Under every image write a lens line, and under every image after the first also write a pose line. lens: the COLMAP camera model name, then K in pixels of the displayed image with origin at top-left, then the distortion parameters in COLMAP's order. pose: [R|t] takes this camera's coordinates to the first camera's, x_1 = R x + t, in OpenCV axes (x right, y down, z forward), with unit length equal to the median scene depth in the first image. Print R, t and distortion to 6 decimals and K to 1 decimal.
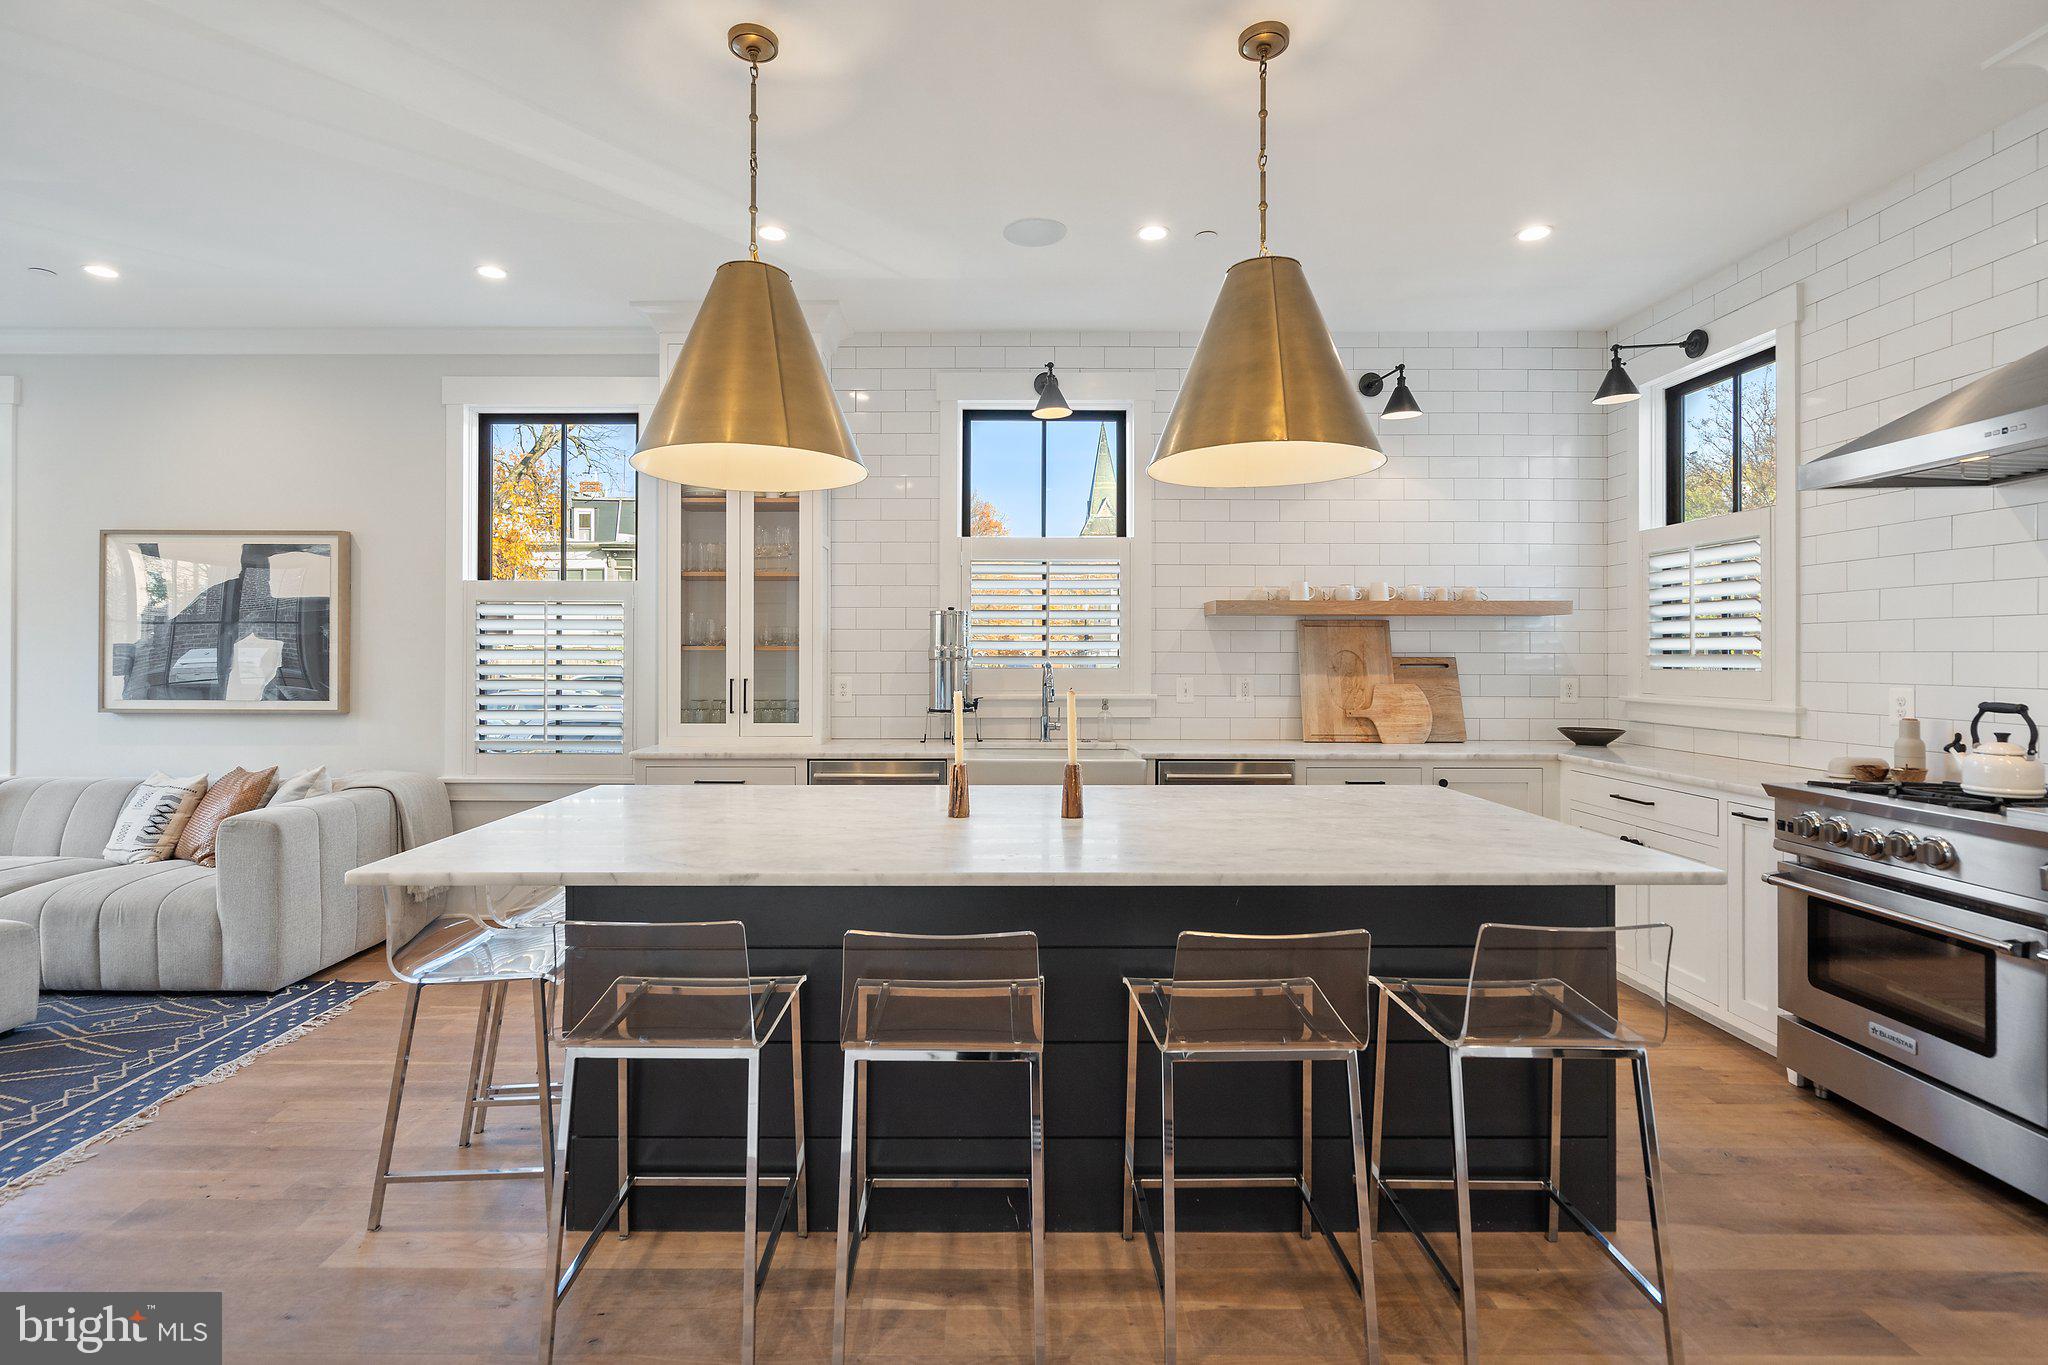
lens RADIAL K [[949.4, 0, 990.0], [0, 949.4, 650.2], [0, 0, 1]] dist [-0.002179, -0.000317]
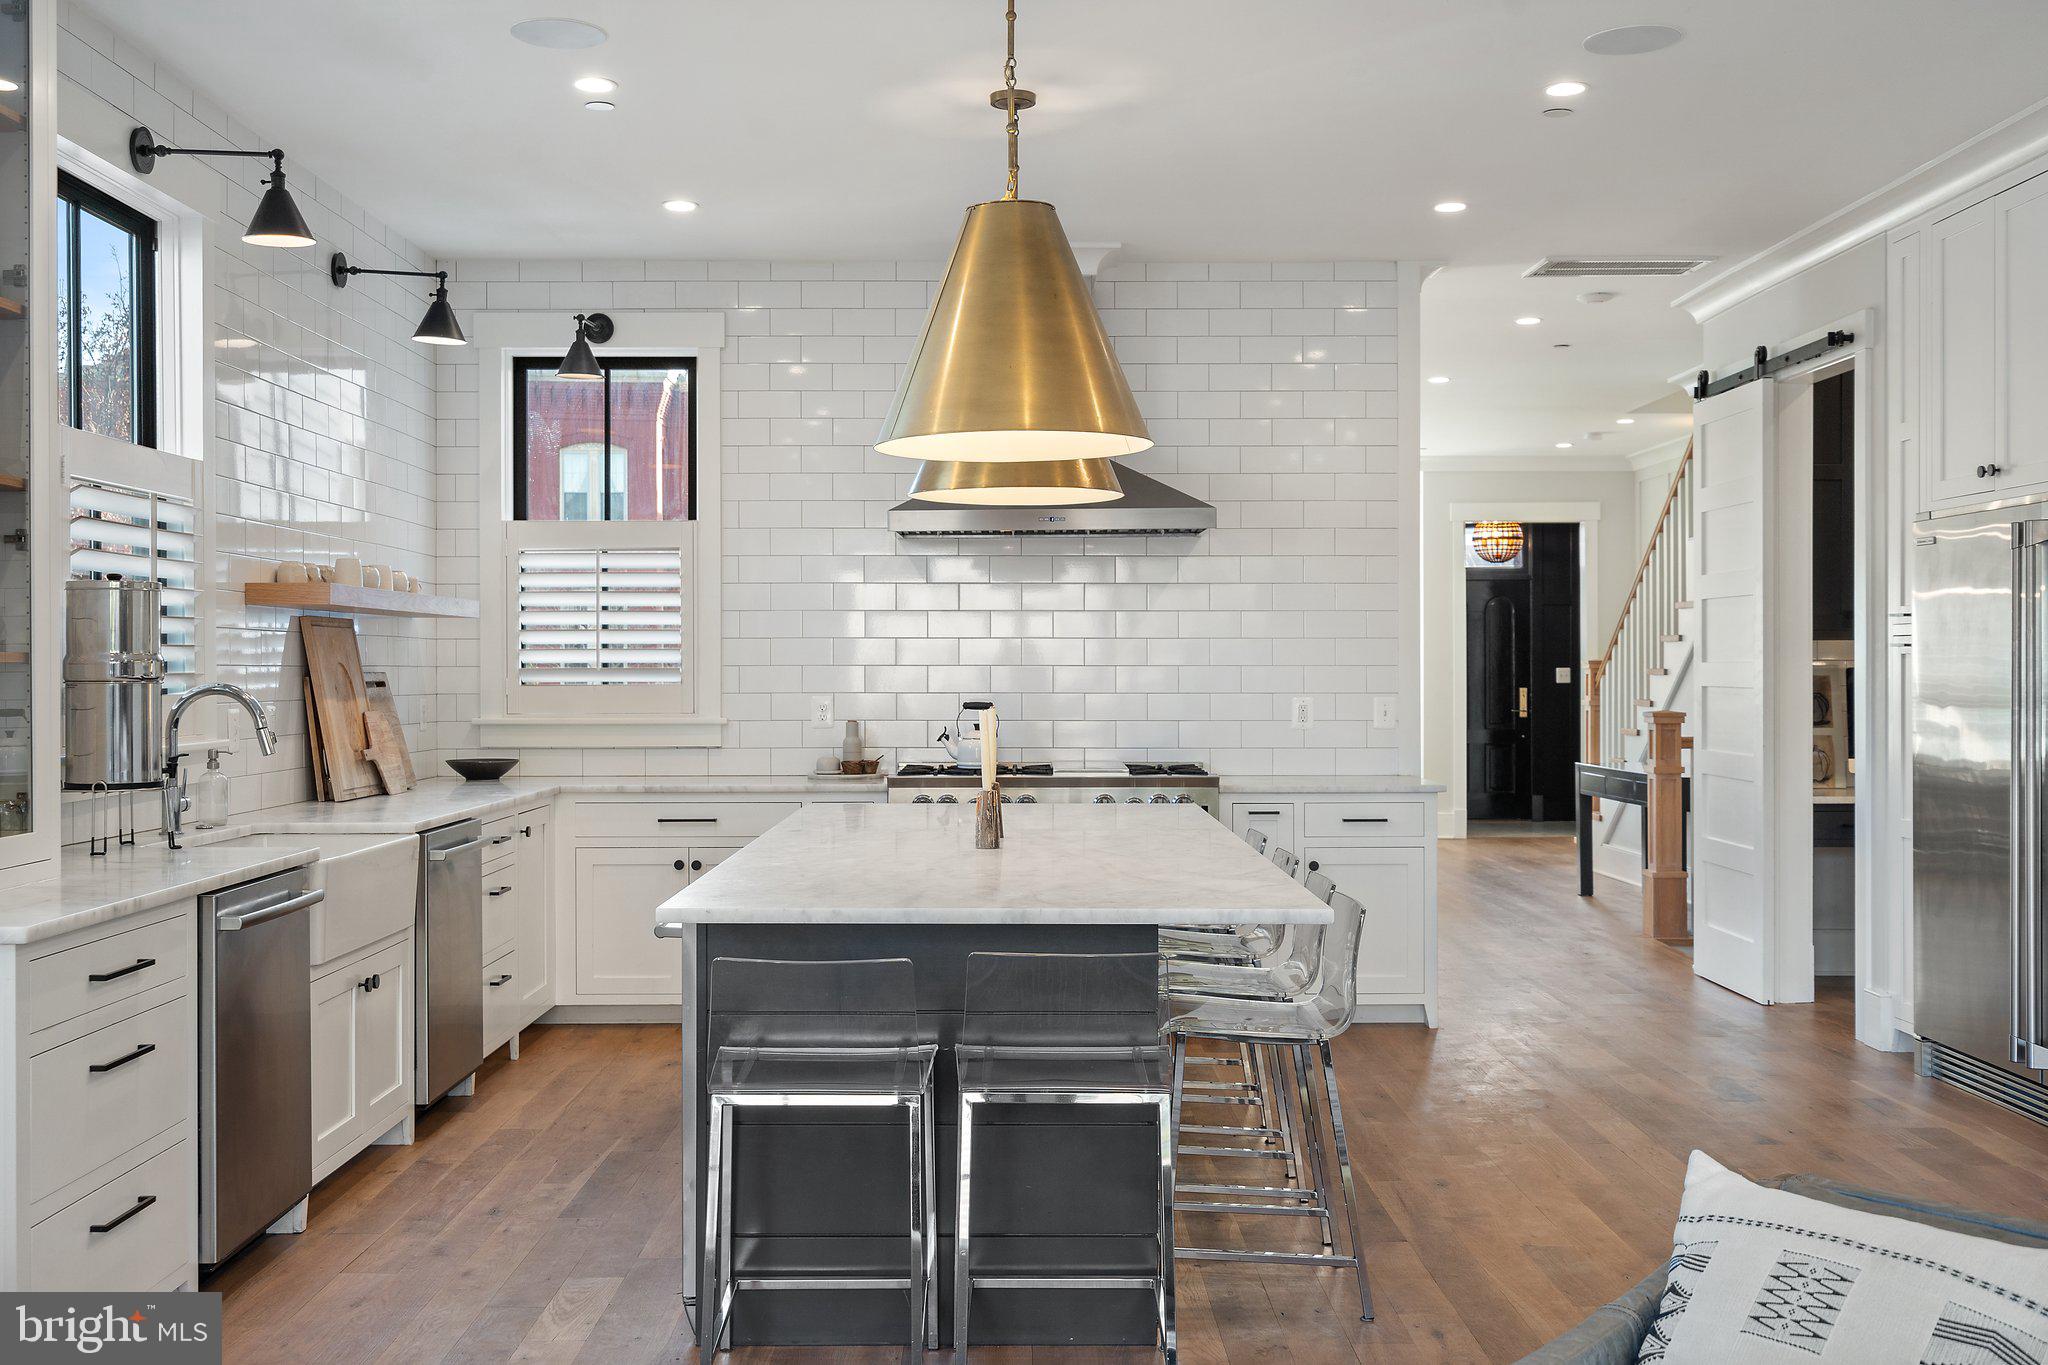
lens RADIAL K [[2029.5, 0, 1015.1], [0, 2029.5, 674.8], [0, 0, 1]] dist [0.004407, 0.009276]
pose [[-0.003958, -0.005350, 0.999978, -1.123456], [-0.004687, 0.999975, 0.005332, -0.000783], [-0.999981, -0.004666, -0.003983, 0.558120]]
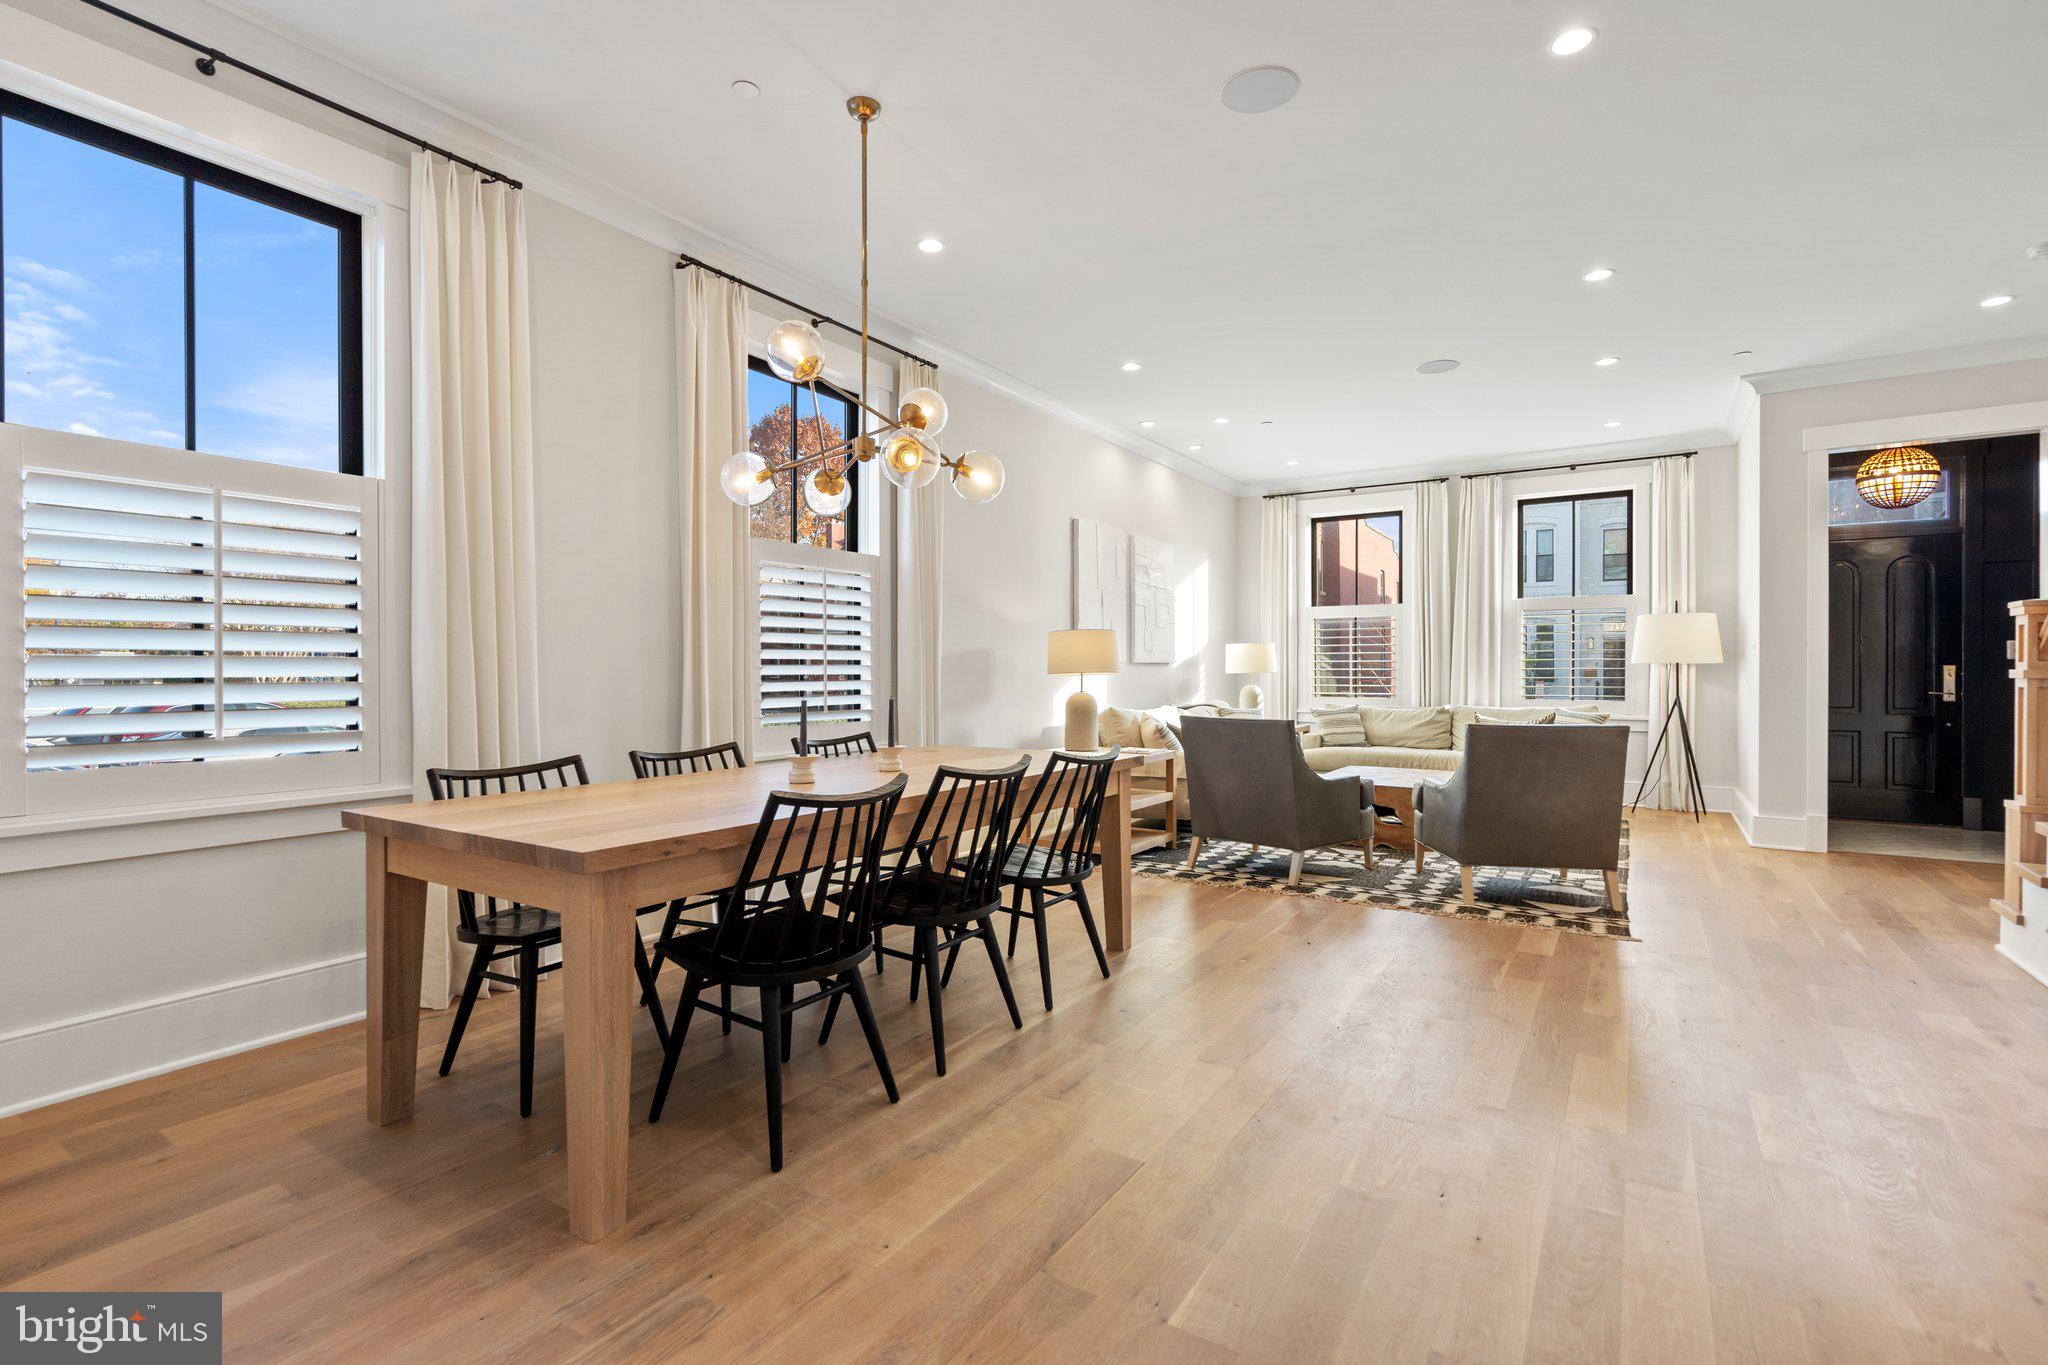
lens RADIAL K [[934.0, 0, 1016.7], [0, 934.0, 673.7], [0, 0, 1]] dist [-0.001315, 0.001161]
pose [[0.553026, -0.001898, 0.833162, 0.721308], [-0.006845, 0.999953, 0.006821, 0.053986], [-0.833136, -0.009476, 0.552988, -0.022941]]
